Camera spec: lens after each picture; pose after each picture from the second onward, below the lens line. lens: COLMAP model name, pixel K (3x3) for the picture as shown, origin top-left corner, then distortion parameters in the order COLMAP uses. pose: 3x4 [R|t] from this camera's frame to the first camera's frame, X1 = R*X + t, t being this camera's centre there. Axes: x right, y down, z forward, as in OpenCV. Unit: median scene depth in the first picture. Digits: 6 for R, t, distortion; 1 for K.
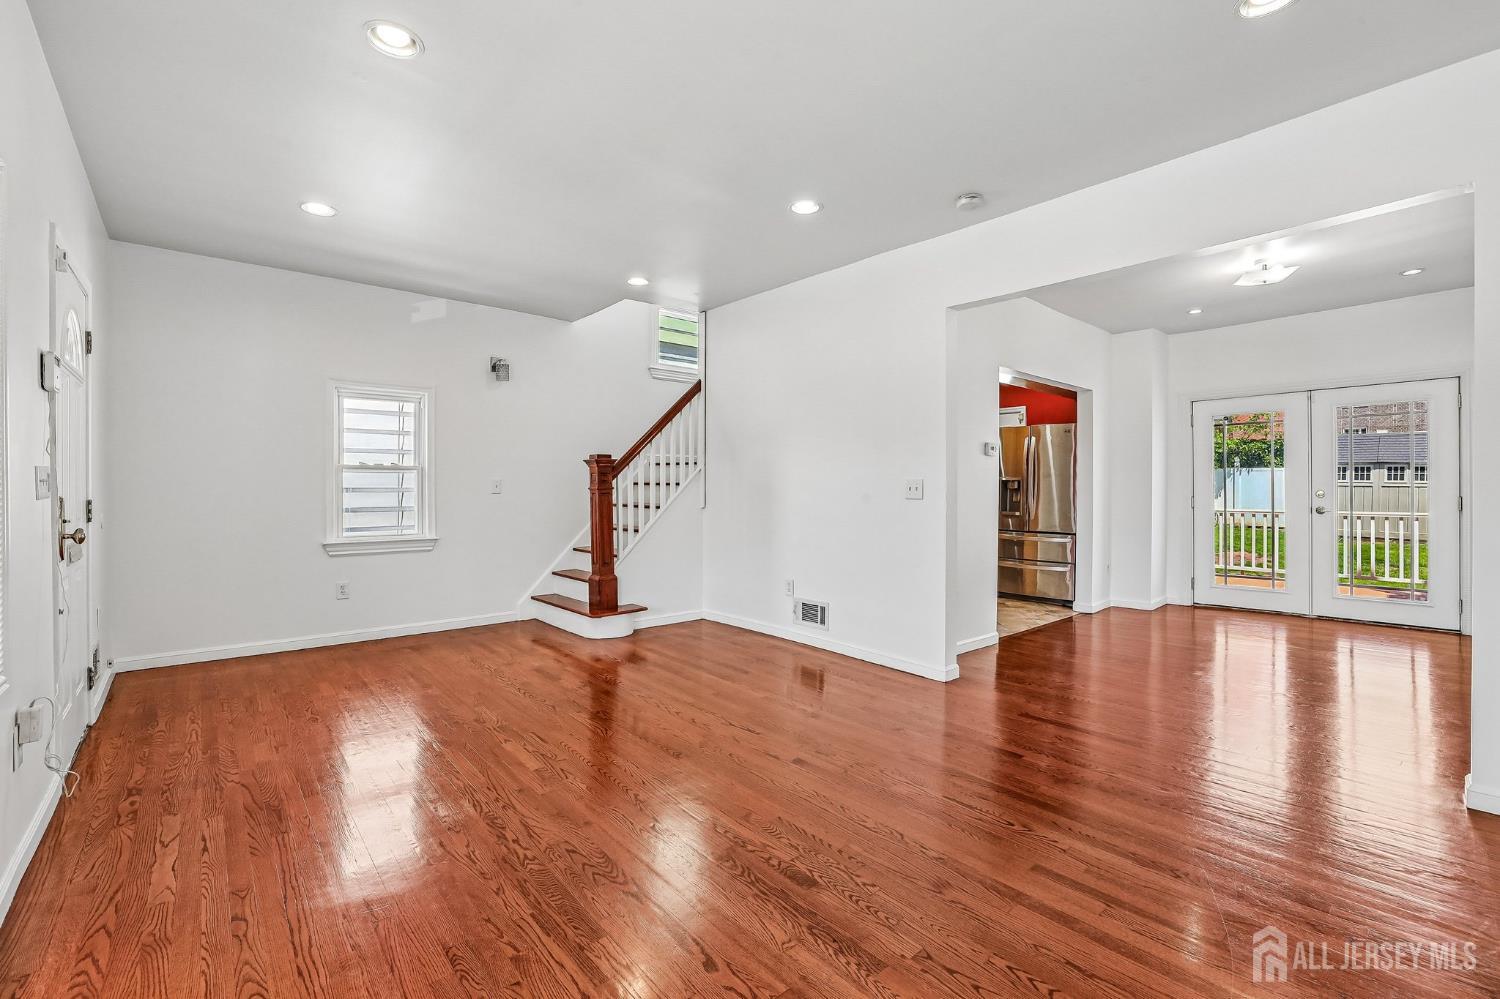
lens RADIAL K [[649.5, 0, 731.4], [0, 649.5, 496.8], [0, 0, 1]] dist [-0.045211, 0.015075]
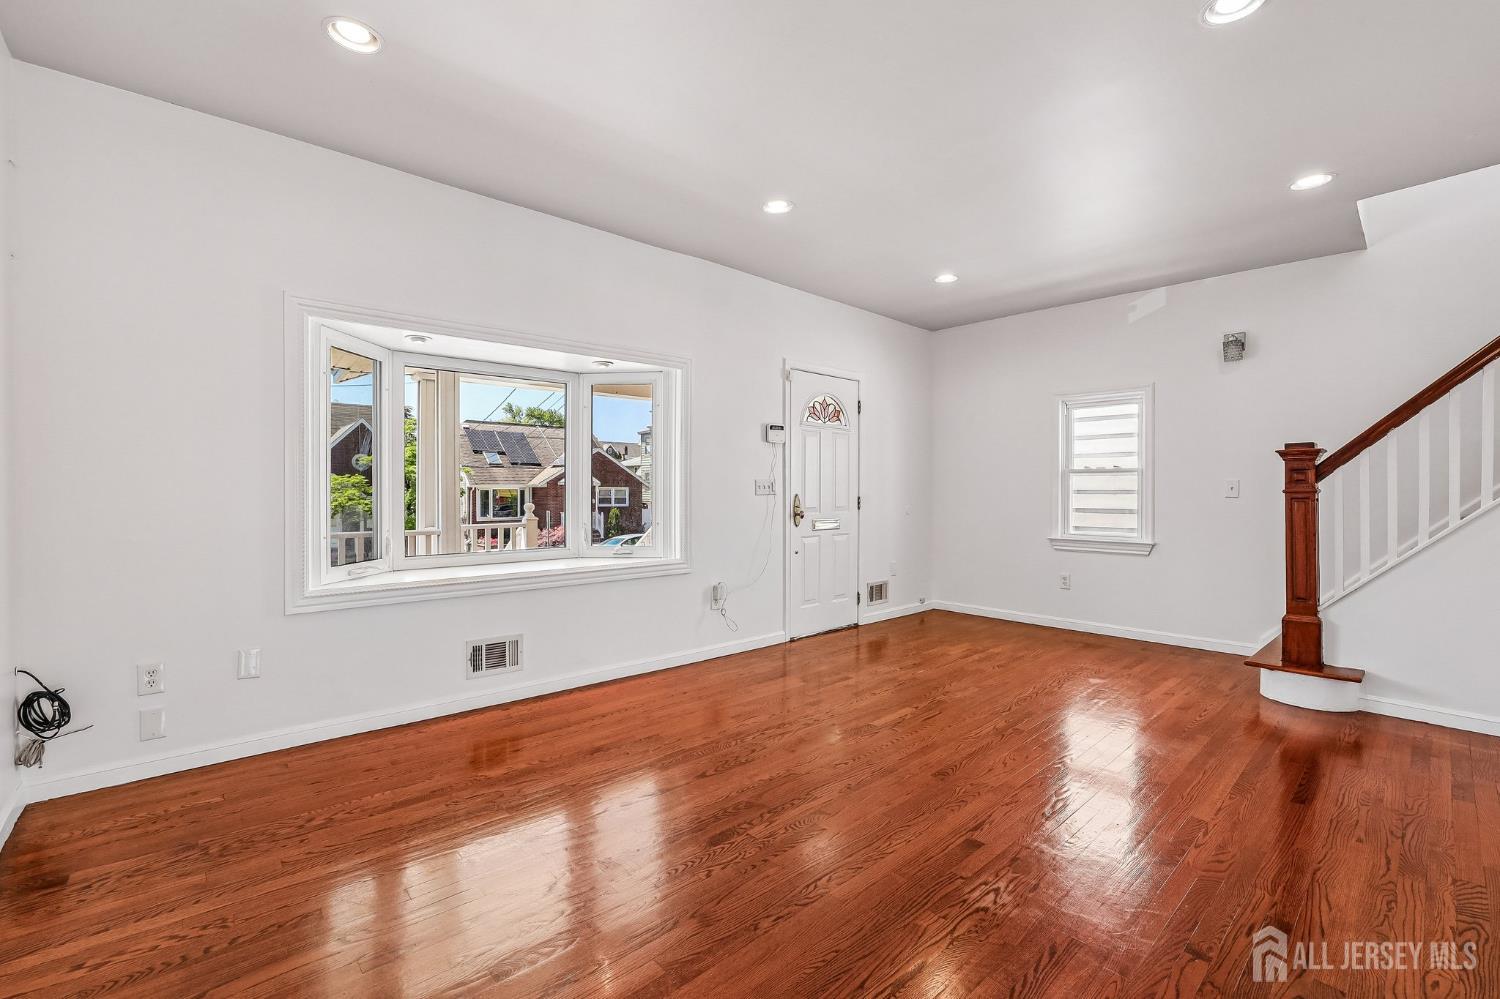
lens RADIAL K [[649.5, 0, 754.3], [0, 649.5, 500.1], [0, 0, 1]] dist [-0.045211, 0.015075]
pose [[0.038989, 0.015468, -0.999120, 0.488997], [-0.014645, 0.999782, 0.014907, -0.004912], [0.999132, 0.014051, 0.039207, 0.402397]]
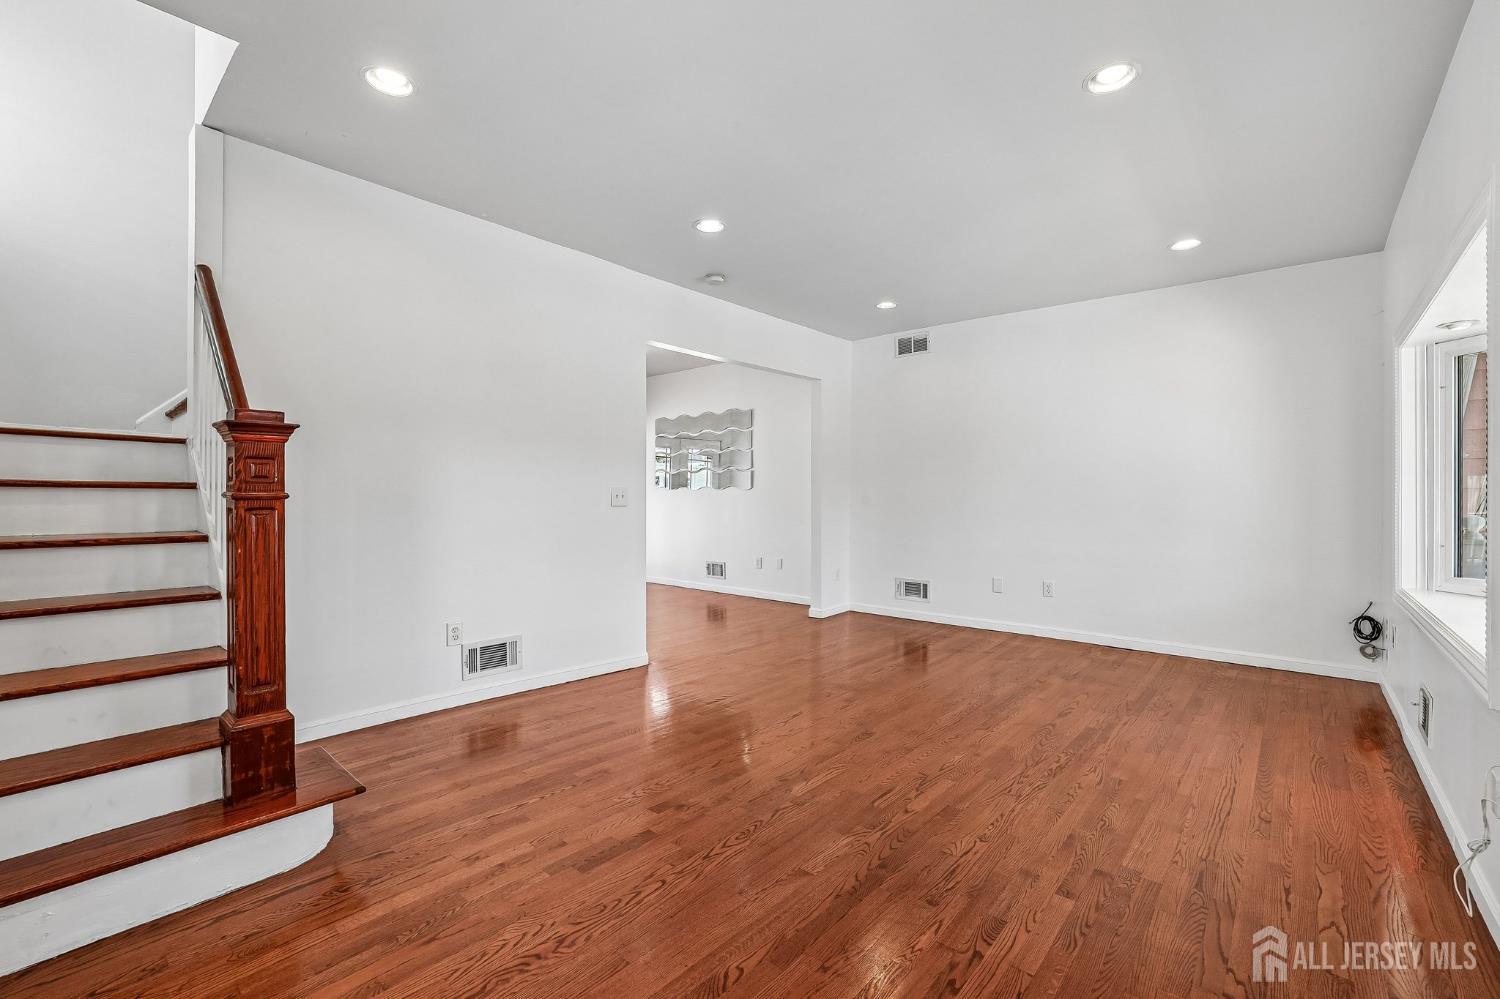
lens RADIAL K [[649.5, 0, 756.0], [0, 649.5, 497.6], [0, 0, 1]] dist [-0.045211, 0.015075]
pose [[-0.165020, -0.003999, 0.986282, -0.680159], [0.009631, 0.999938, 0.005666, -0.011900], [-0.986243, 0.010433, -0.164971, 0.806647]]
